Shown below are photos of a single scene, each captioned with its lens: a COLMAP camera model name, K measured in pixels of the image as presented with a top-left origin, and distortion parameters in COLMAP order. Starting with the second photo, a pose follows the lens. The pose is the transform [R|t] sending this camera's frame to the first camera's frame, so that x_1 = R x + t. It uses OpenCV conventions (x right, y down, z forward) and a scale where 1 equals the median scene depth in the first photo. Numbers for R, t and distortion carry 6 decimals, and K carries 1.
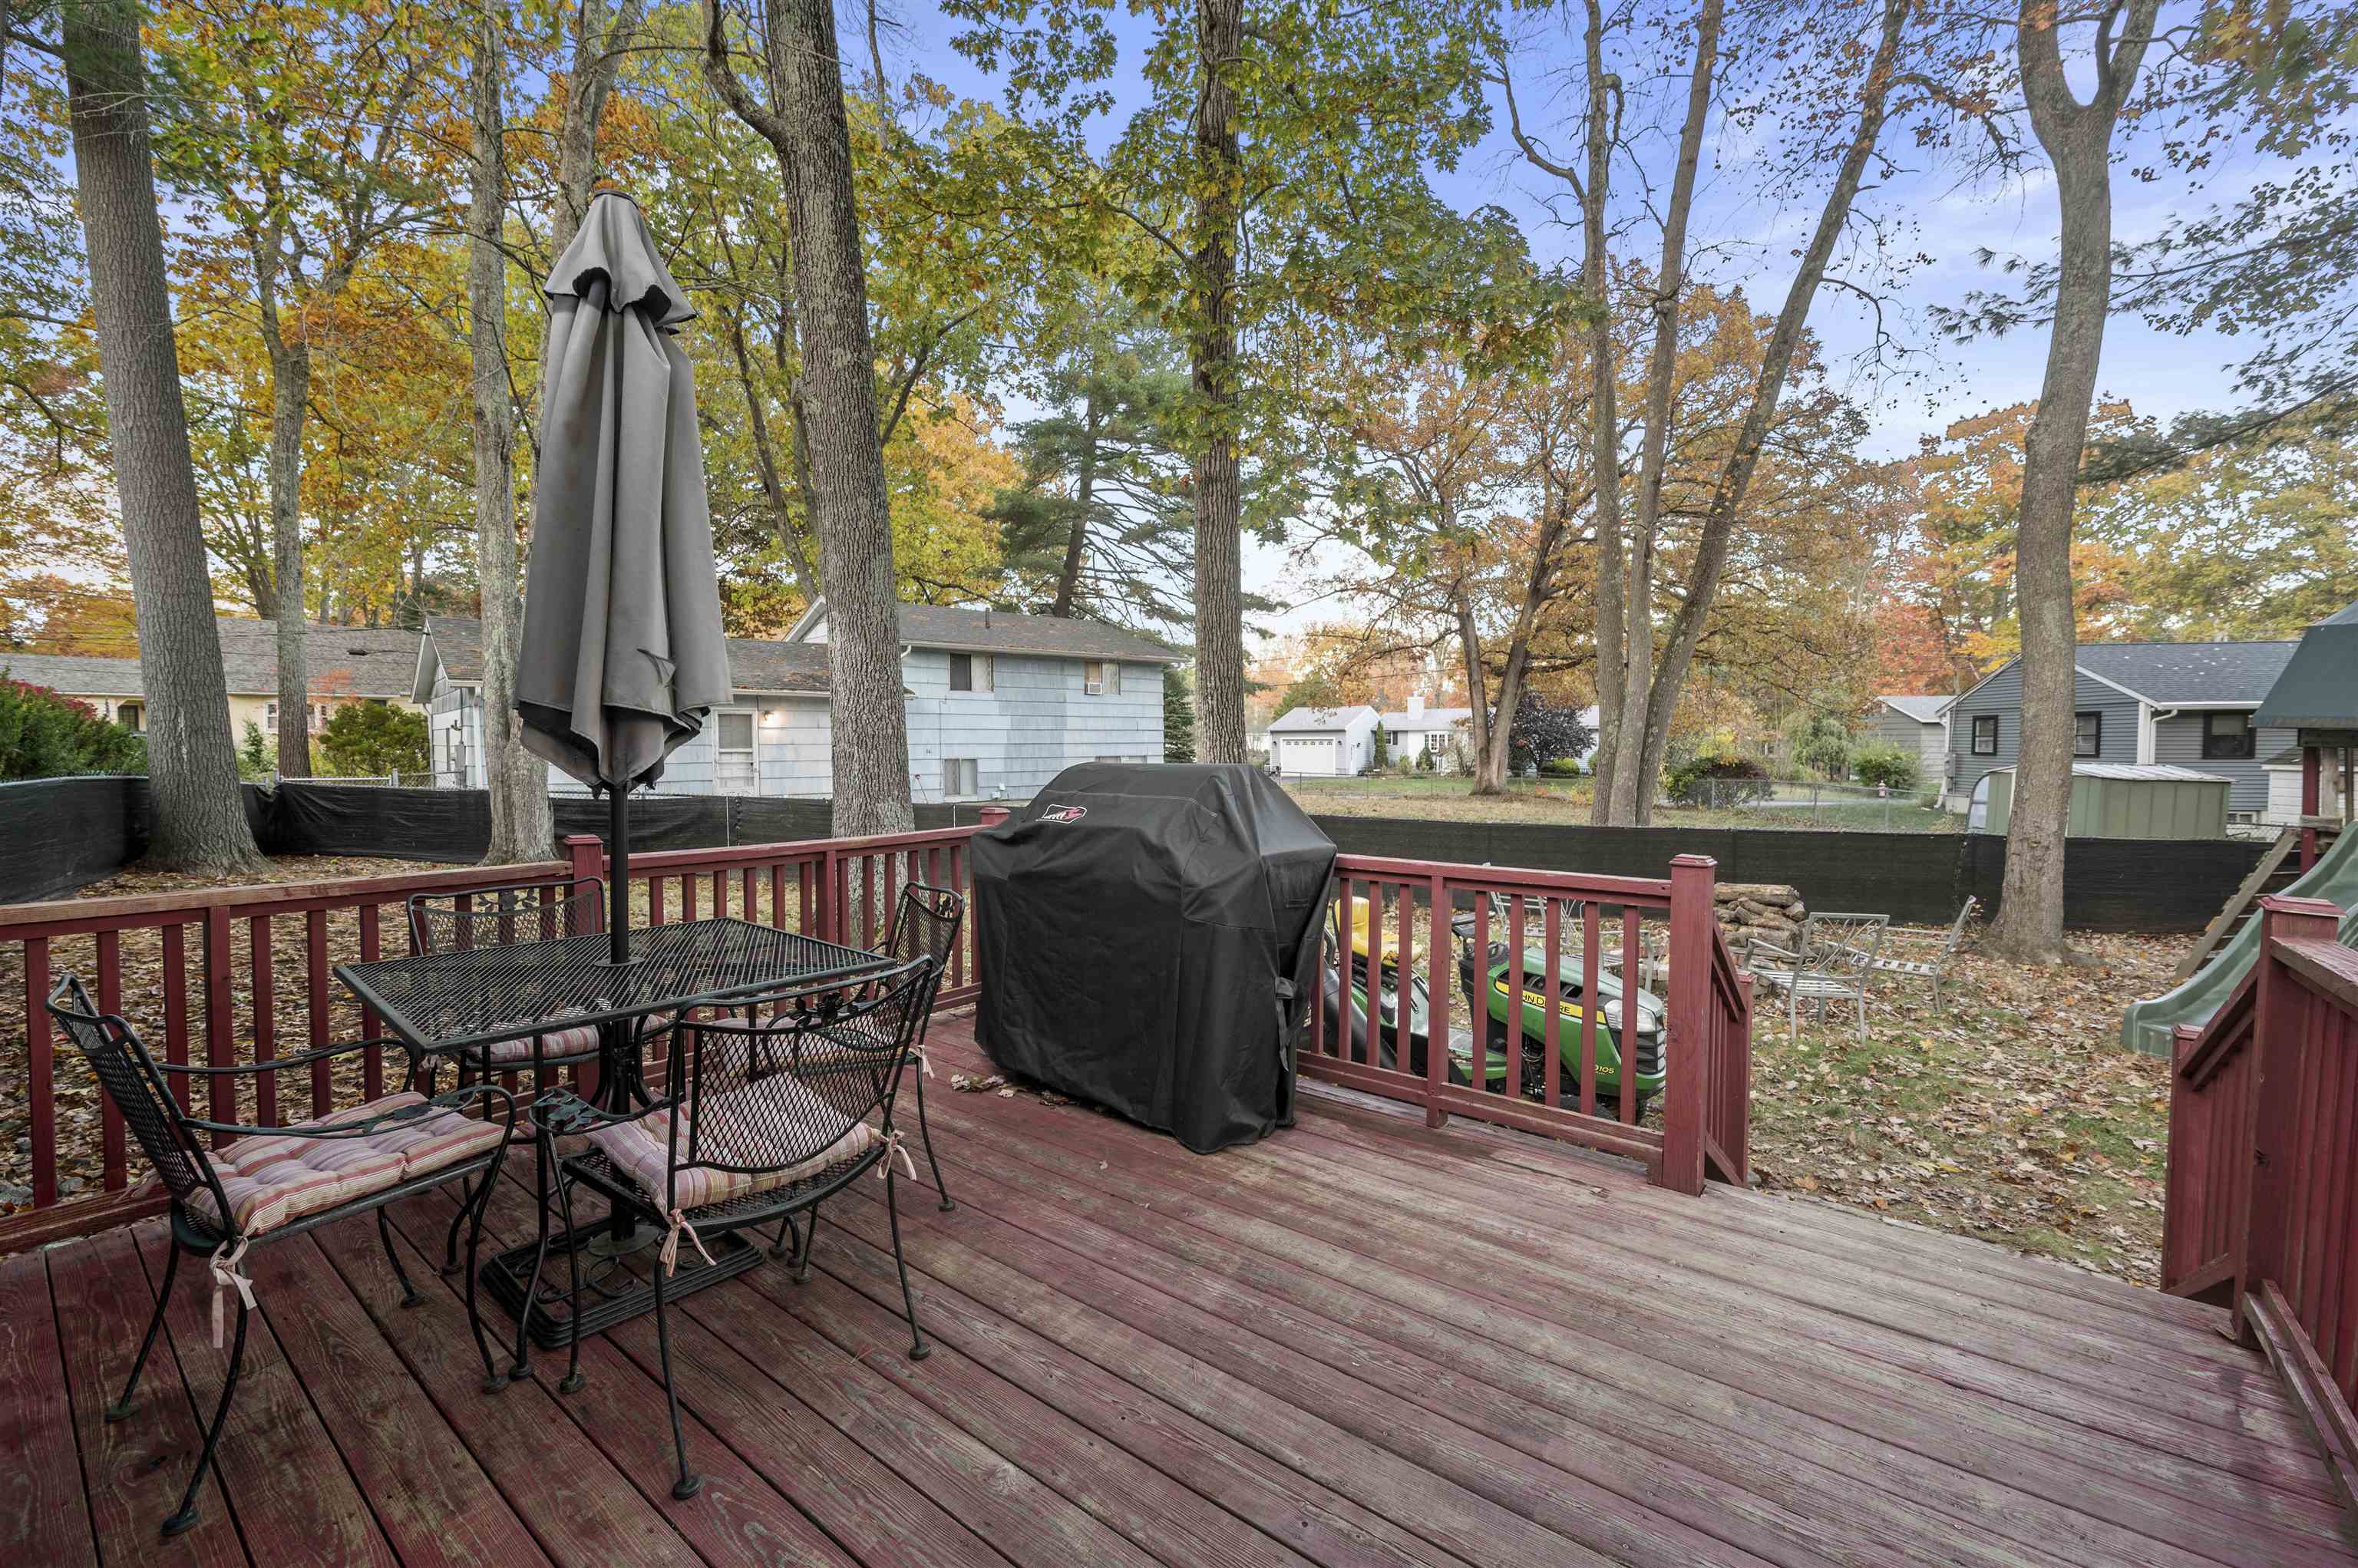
lens RADIAL K [[1000.7, 0, 1179.0], [0, 1000.7, 784.0], [0, 0, 1]] dist [-0.000361, -0.000045]
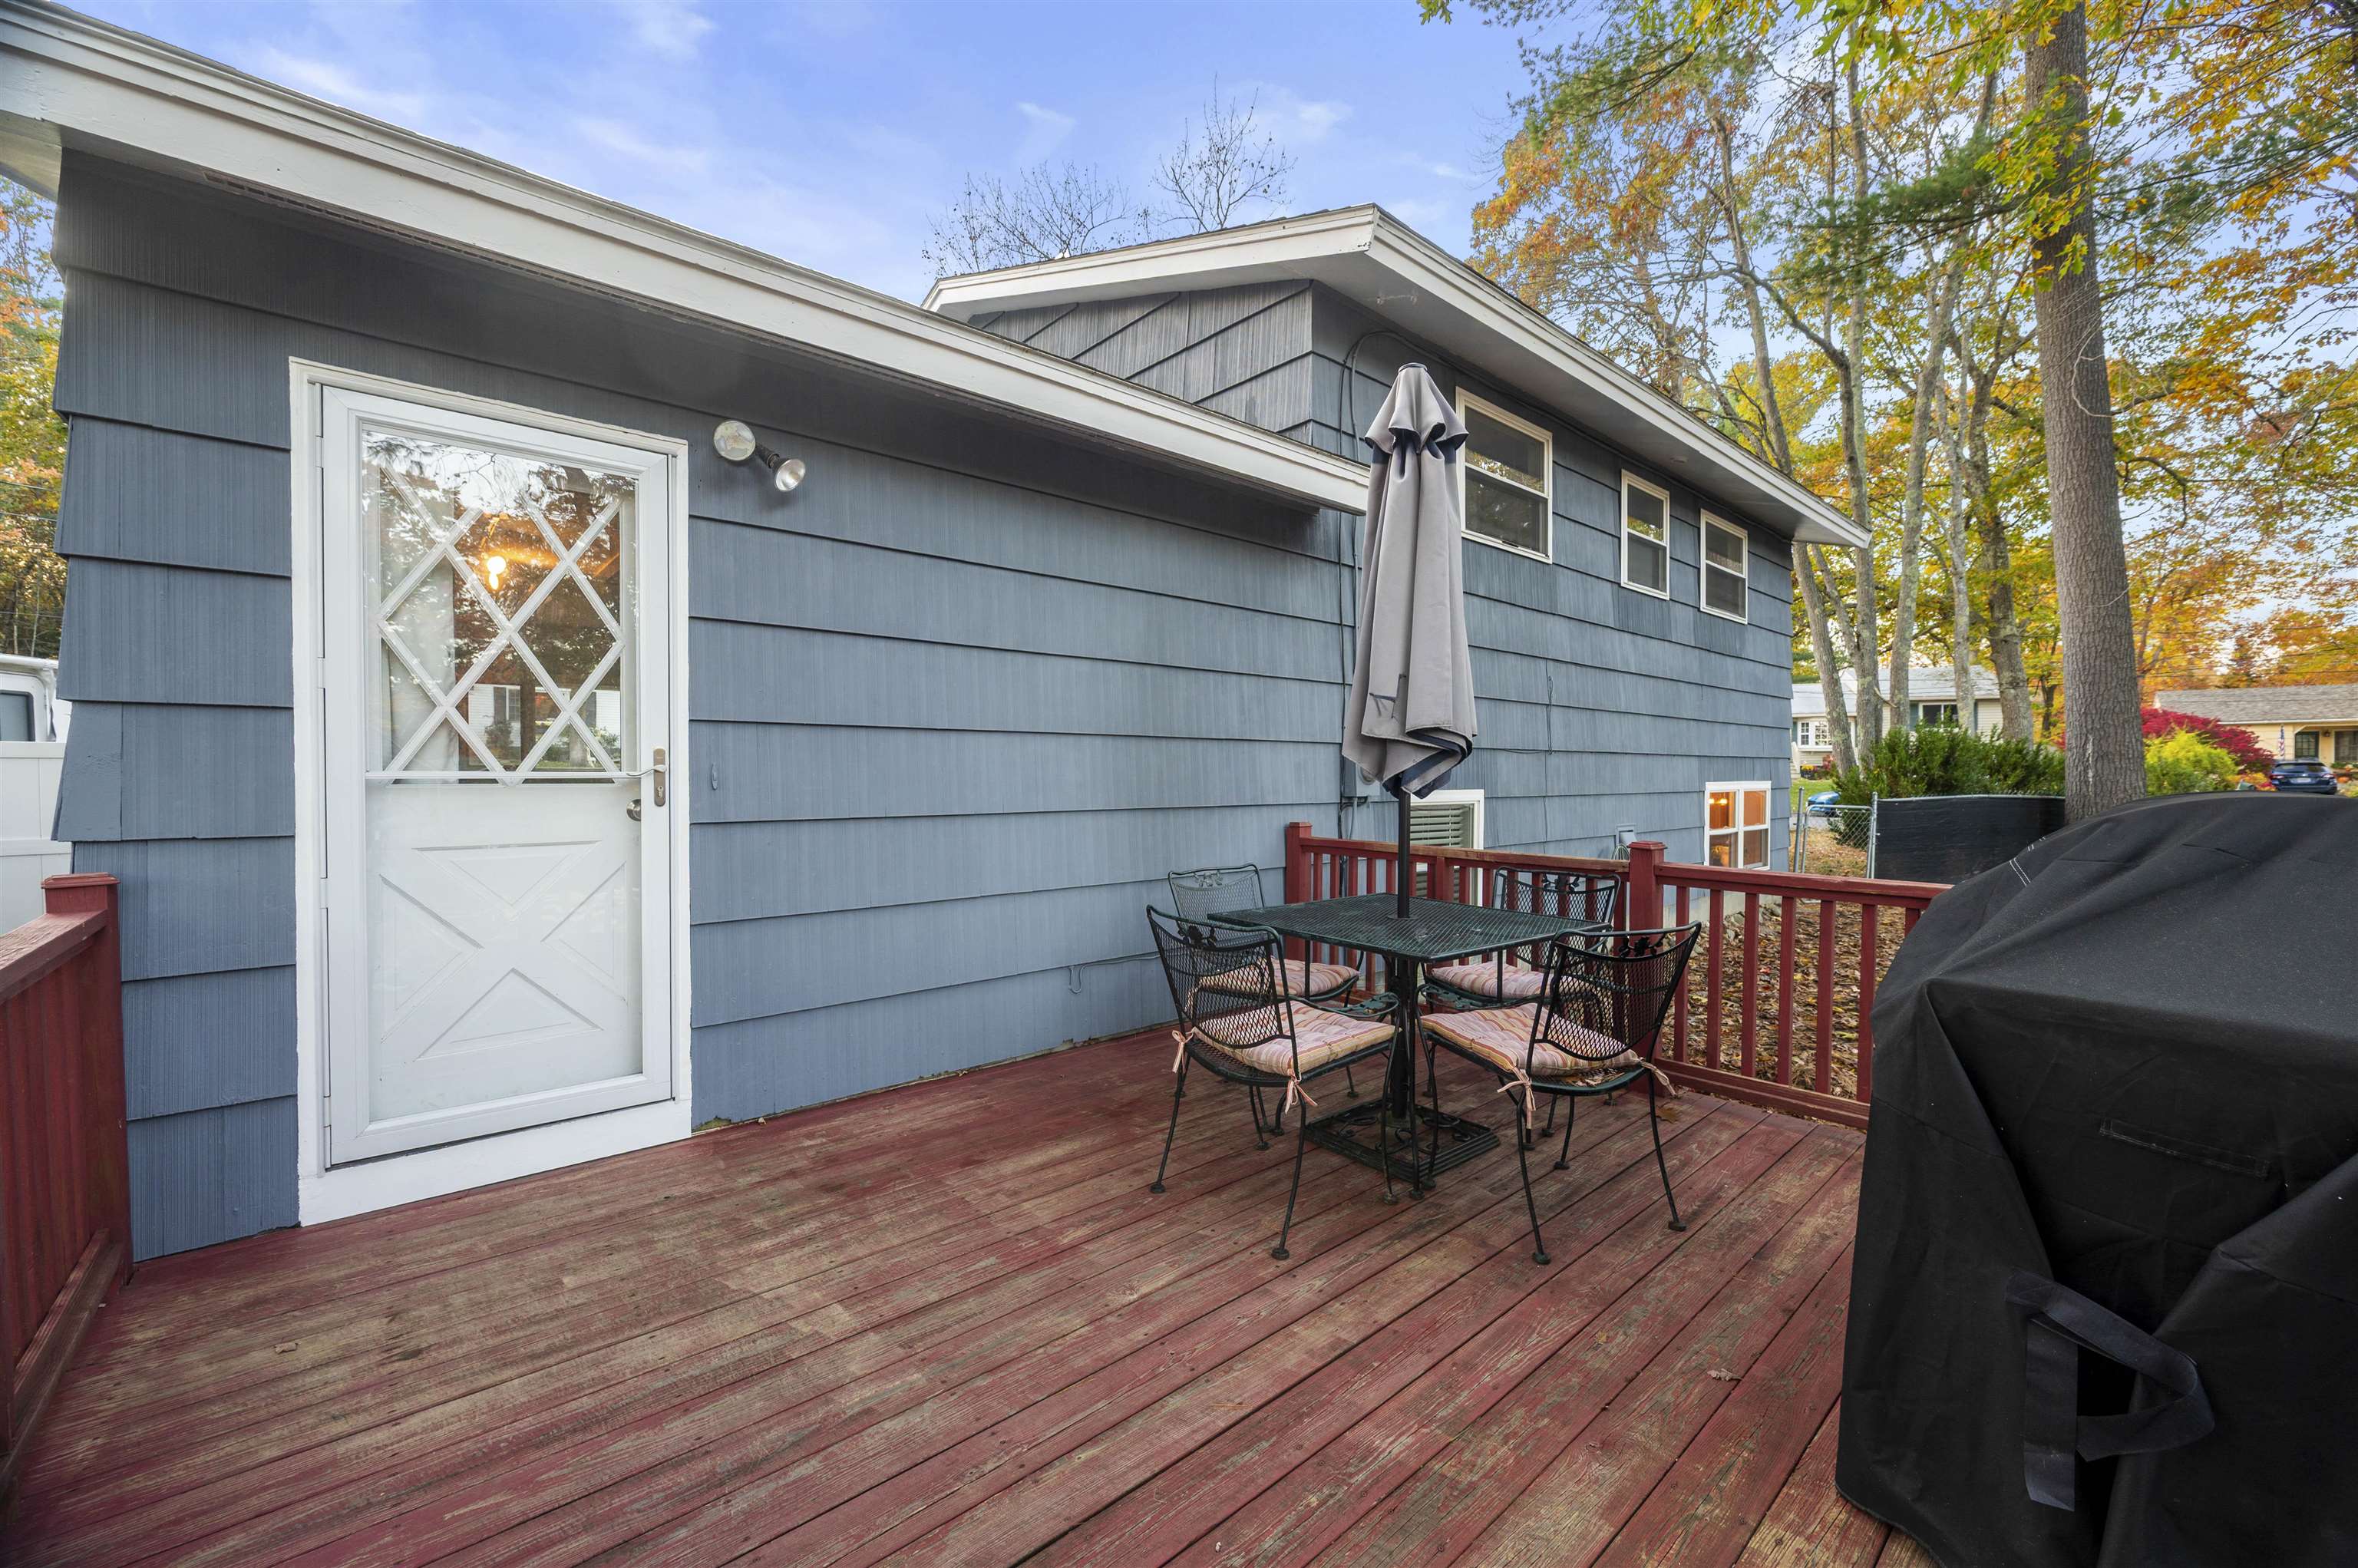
lens RADIAL K [[912.1, 0, 1179.0], [0, 912.1, 784.0], [0, 0, 1]] dist [-0.000166, -0.000031]
pose [[-0.175482, 0.013982, -0.984383, 0.816876], [-0.039731, 0.998984, 0.021272, -0.026345], [0.983681, 0.042844, -0.174748, 1.000664]]
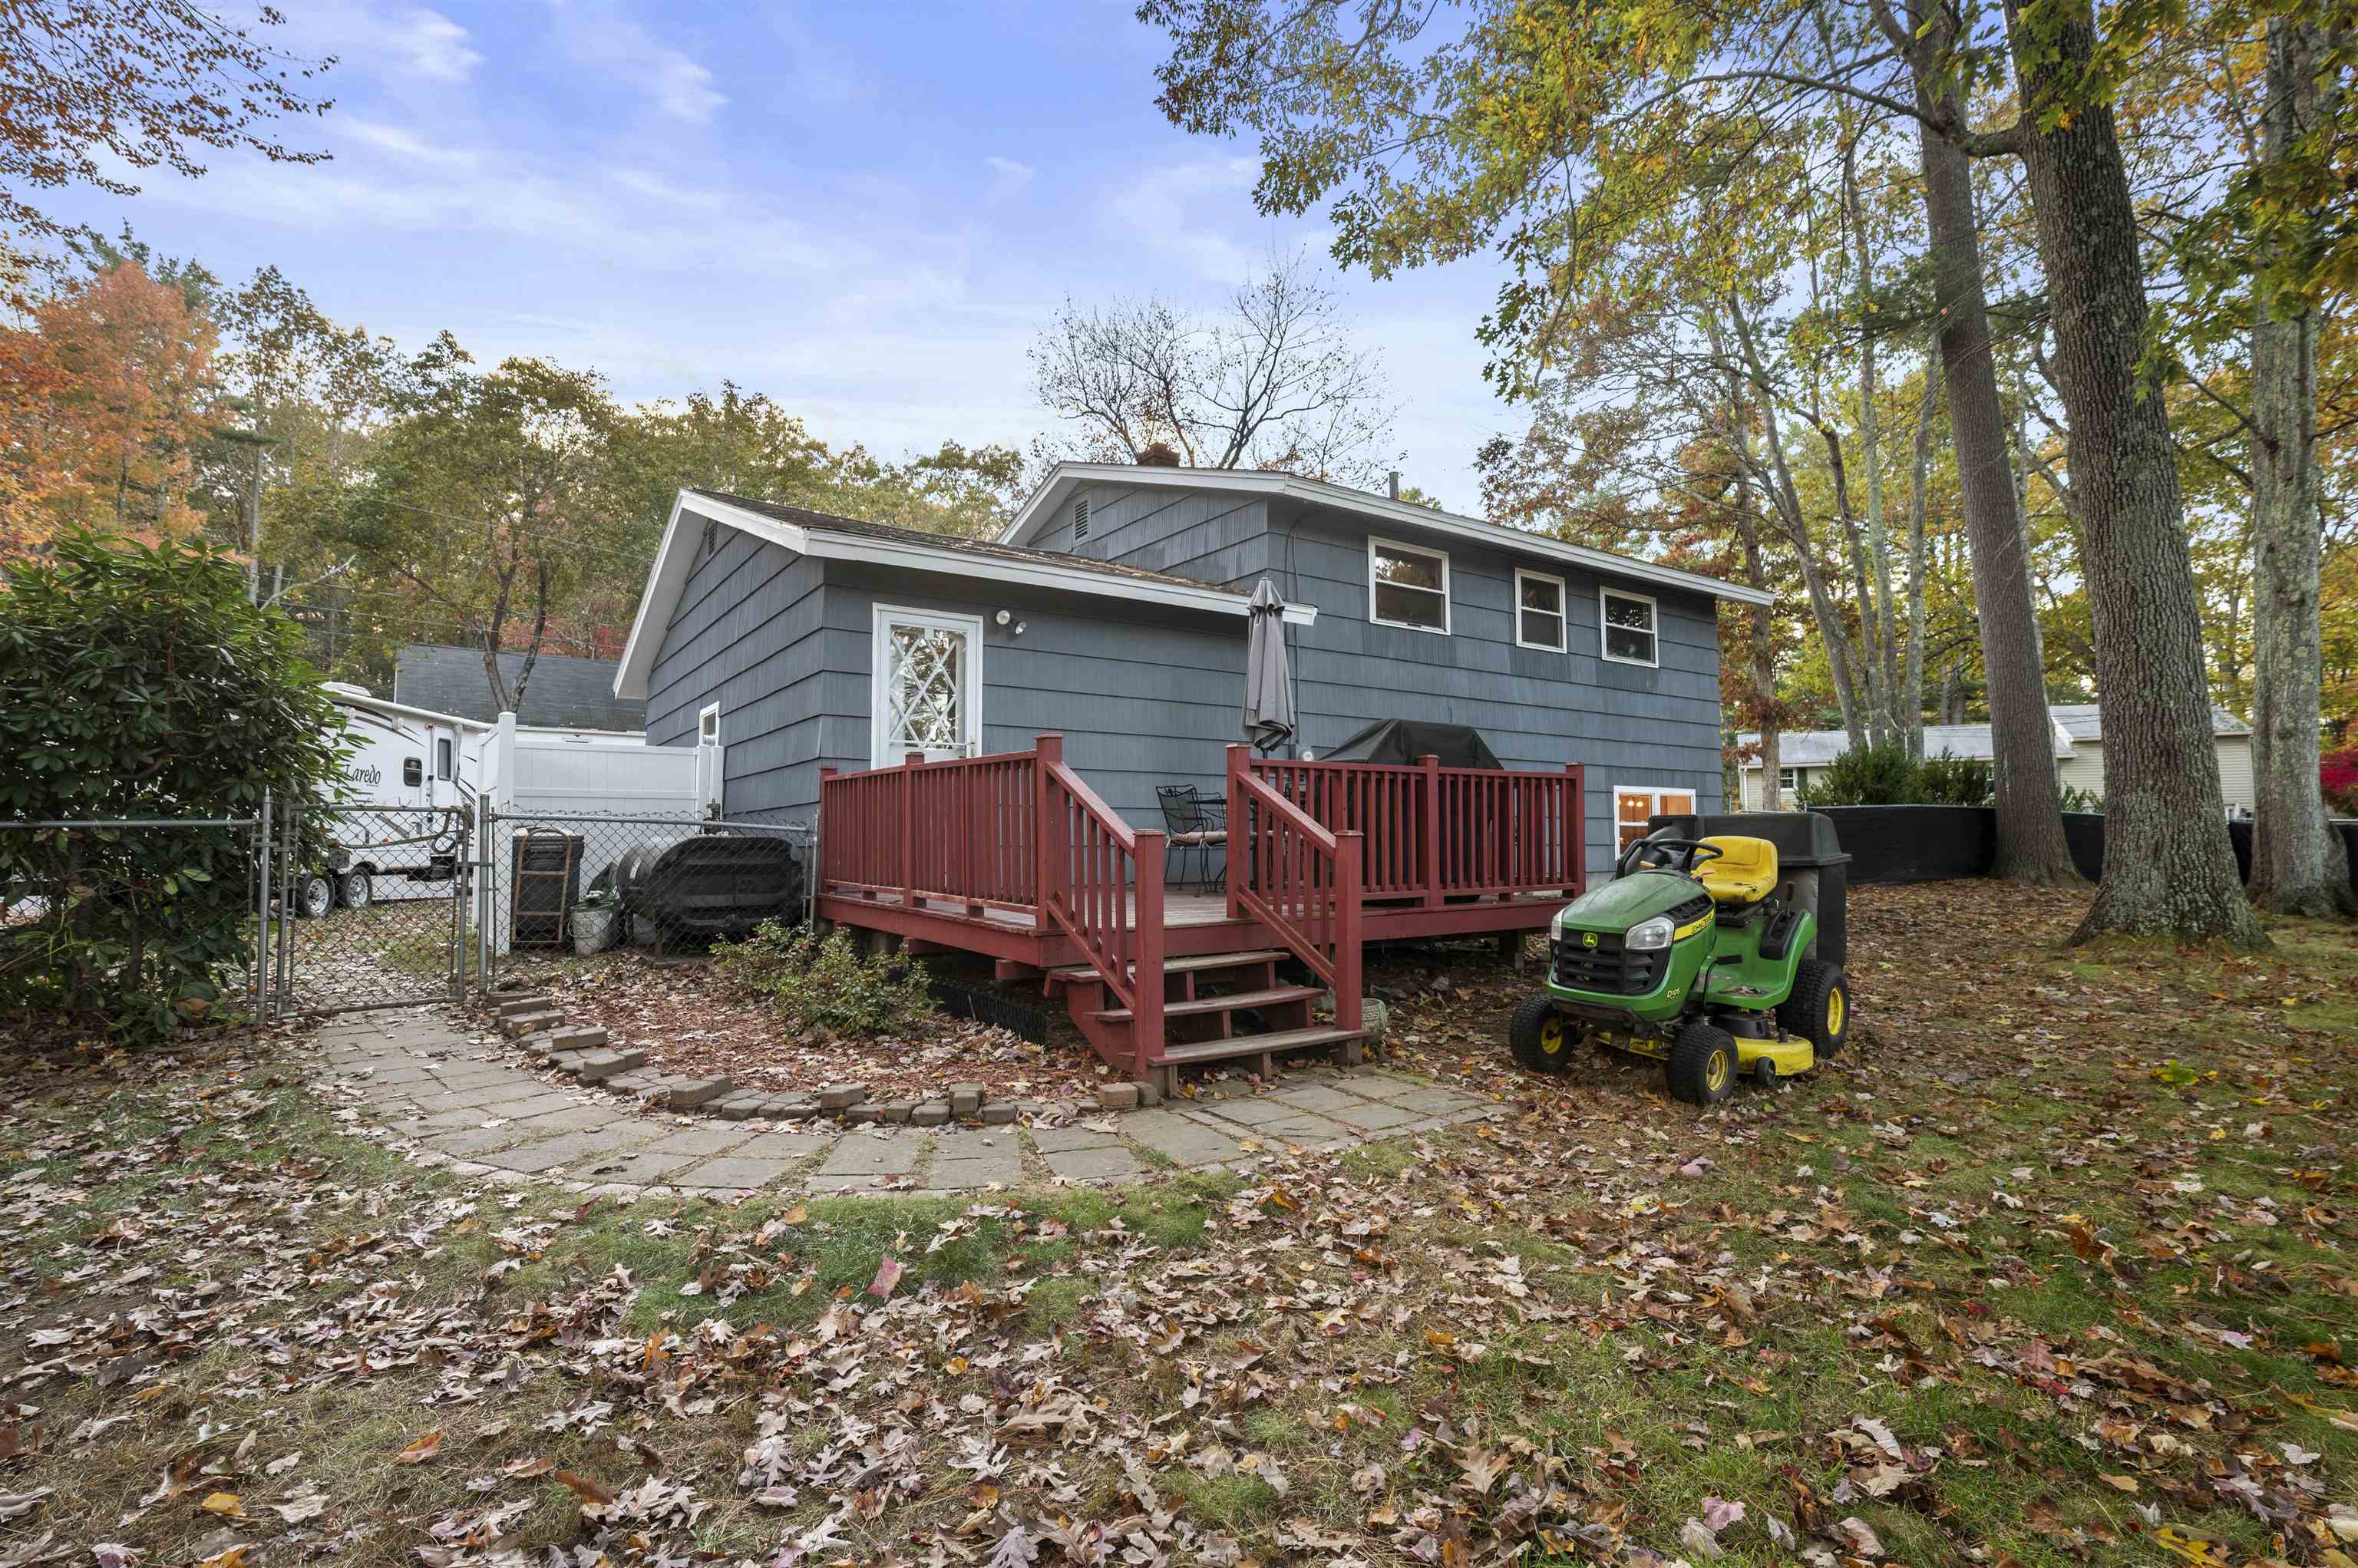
lens RADIAL K [[1058.4, 0, 1179.0], [0, 1058.4, 784.0], [0, 0, 1]] dist [0.000470, 0.000016]
pose [[-0.282514, -0.049029, -0.958009, 3.121851], [-0.034588, 0.998564, -0.040905, 0.286539], [0.958639, 0.021579, -0.283804, 1.861396]]
